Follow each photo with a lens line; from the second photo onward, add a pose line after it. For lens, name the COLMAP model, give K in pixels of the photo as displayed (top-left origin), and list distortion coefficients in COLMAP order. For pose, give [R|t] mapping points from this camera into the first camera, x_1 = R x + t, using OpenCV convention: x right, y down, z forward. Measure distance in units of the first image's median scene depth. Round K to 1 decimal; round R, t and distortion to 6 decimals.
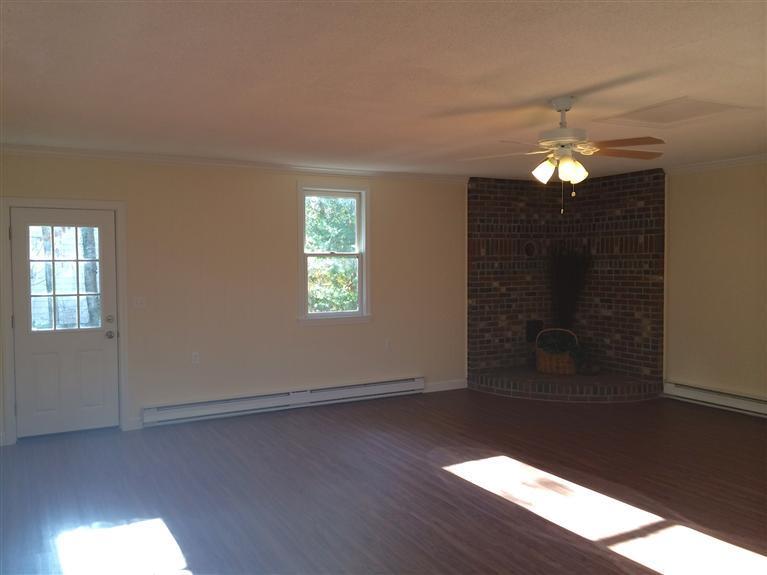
lens RADIAL K [[656.4, 0, 375.8], [0, 656.4, 288.9], [0, 0, 1]] dist [0.078024, -0.104751]
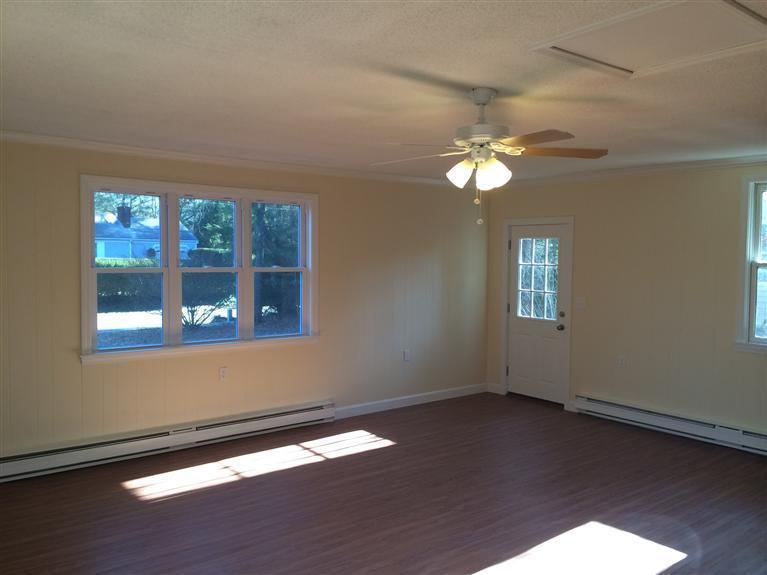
lens RADIAL K [[656.4, 0, 385.7], [0, 656.4, 287.2], [0, 0, 1]] dist [0.078024, -0.104751]
pose [[0.166737, 0.058008, -0.984294, 0.808522], [-0.057445, 0.997144, 0.049035, -0.049410], [0.984327, 0.048367, 0.169593, 0.536102]]
